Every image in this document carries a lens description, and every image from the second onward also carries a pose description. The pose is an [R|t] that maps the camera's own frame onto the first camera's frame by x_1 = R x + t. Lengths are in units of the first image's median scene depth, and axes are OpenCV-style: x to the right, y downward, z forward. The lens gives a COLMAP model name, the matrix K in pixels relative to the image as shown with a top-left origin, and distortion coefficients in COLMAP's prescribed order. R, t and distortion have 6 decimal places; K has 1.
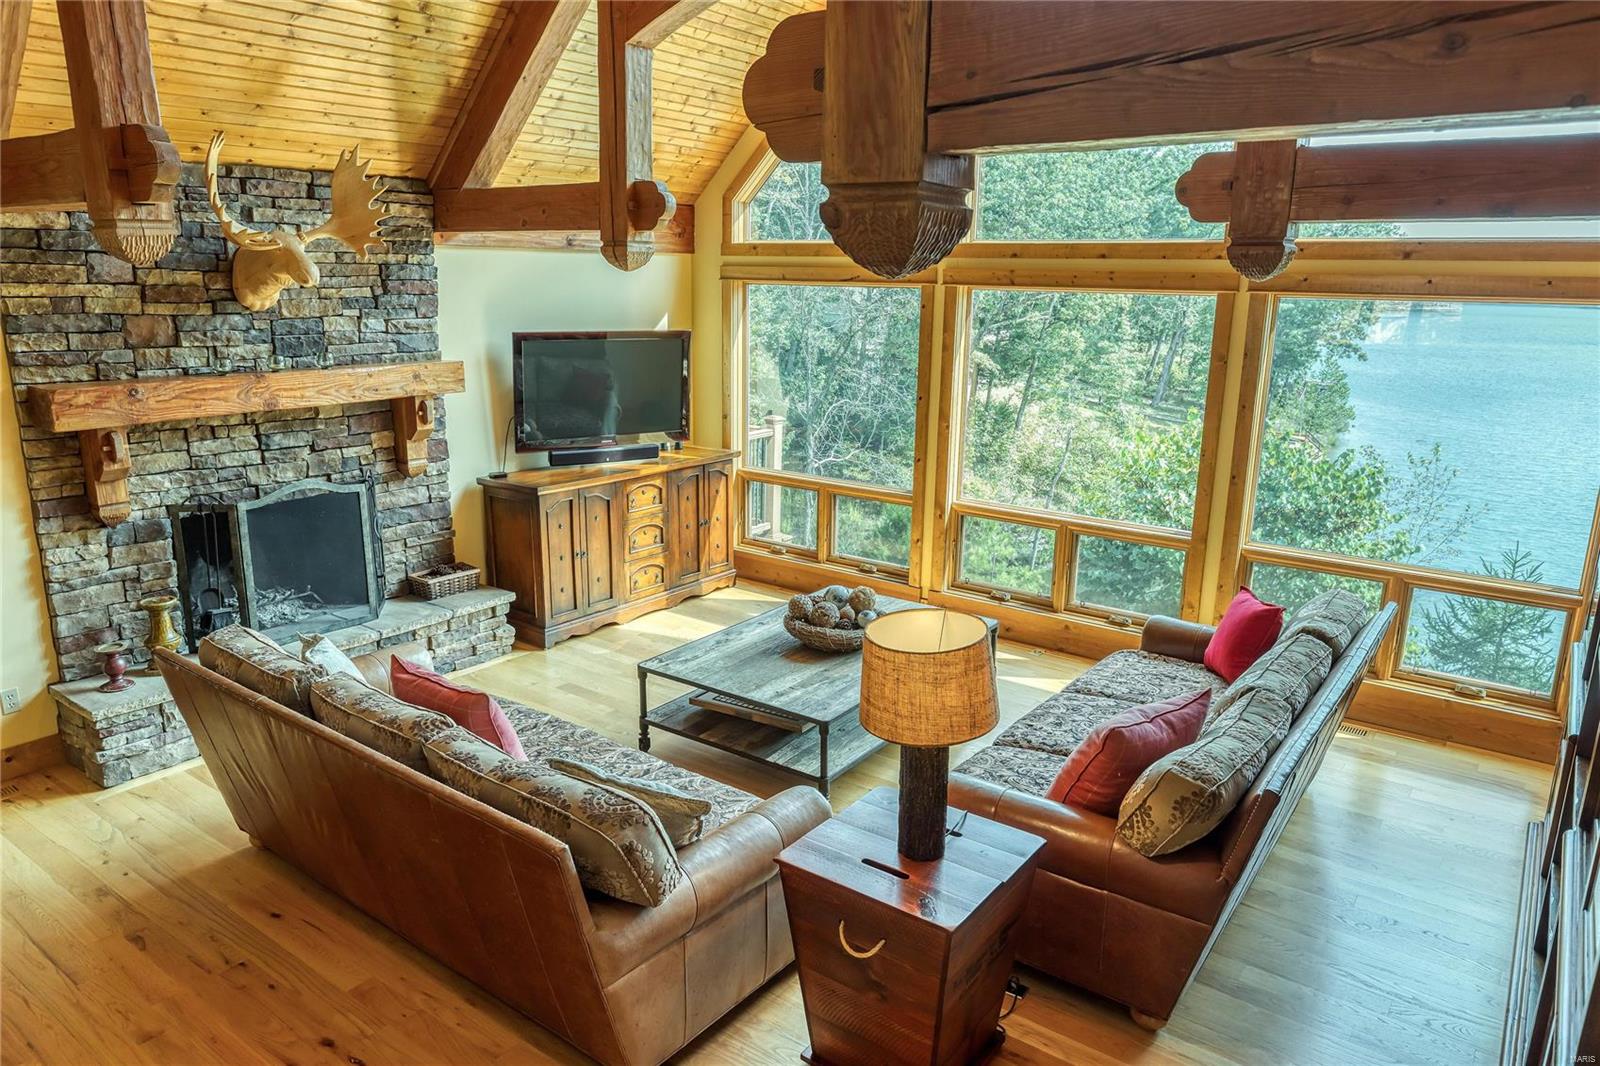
lens RADIAL K [[1060.7, 0, 800.0], [0, 1060.7, 533.0], [0, 0, 1]] dist [-0.000697, -0.001299]
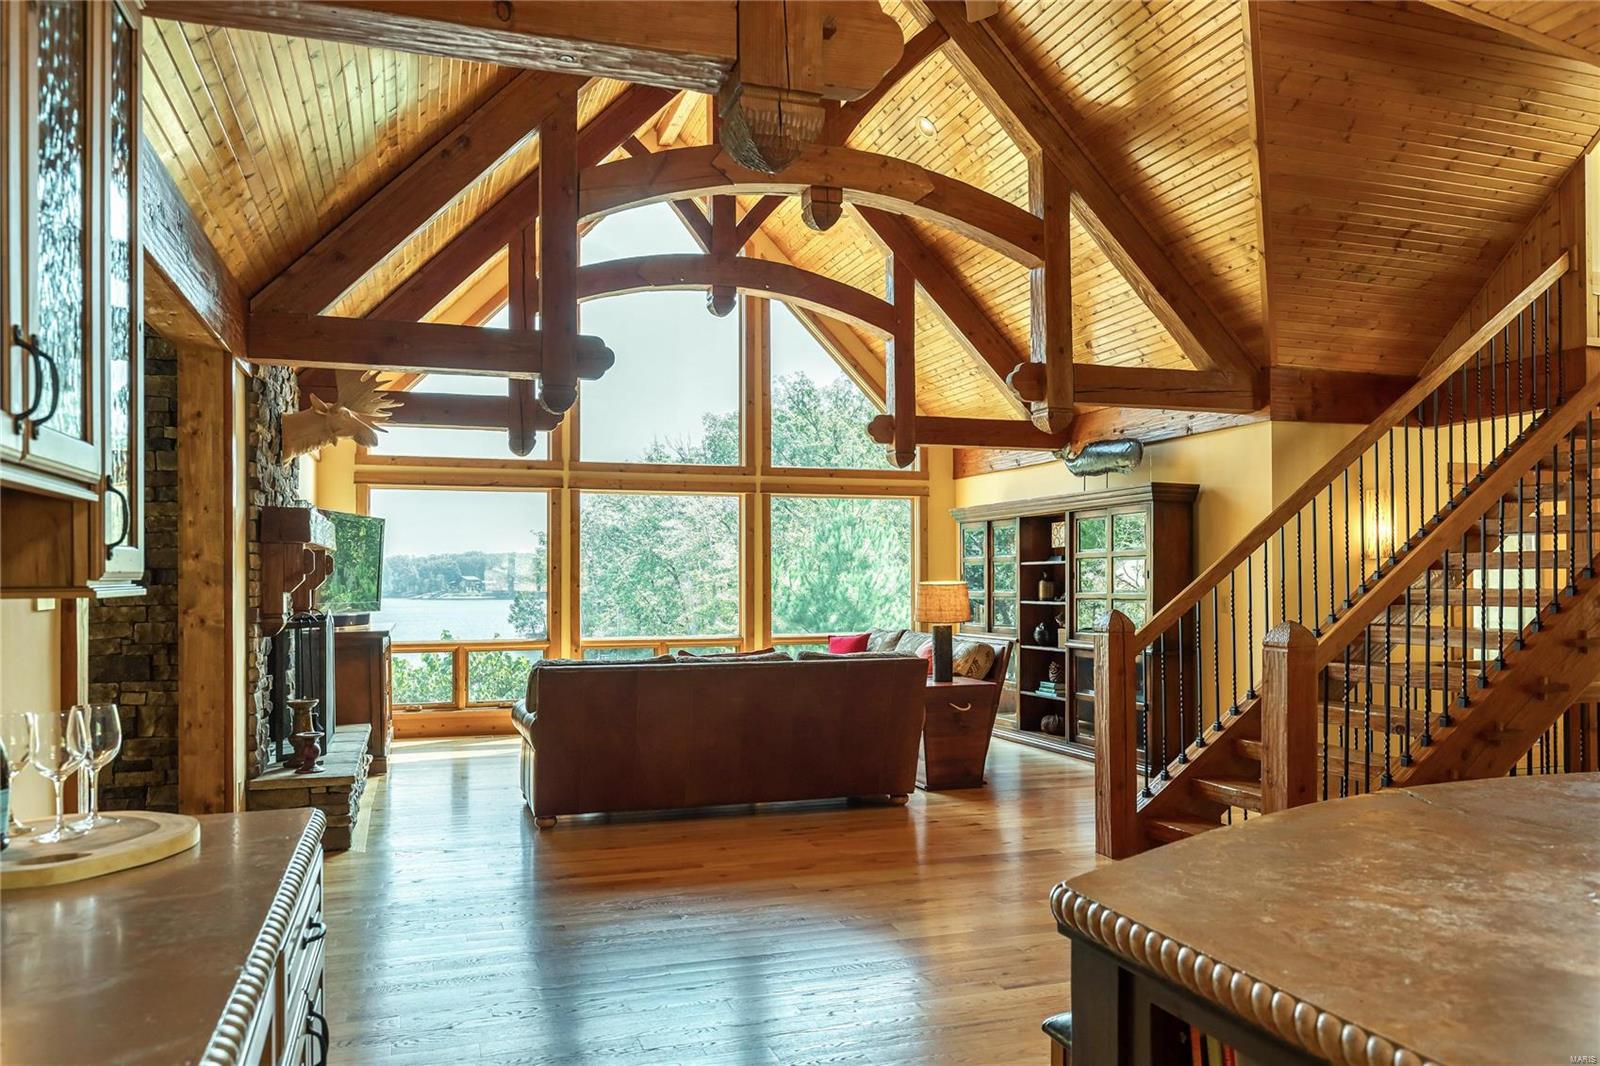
lens RADIAL K [[1166.7, 0, 801.6], [0, 1166.7, 555.2], [0, 0, 1]] dist [-0.004072, -0.005625]
pose [[0.576740, -0.002199, 0.816925, -1.387124], [0.208855, 0.967160, -0.144846, 0.212182], [-0.789779, 0.254158, 0.558259, -0.167159]]
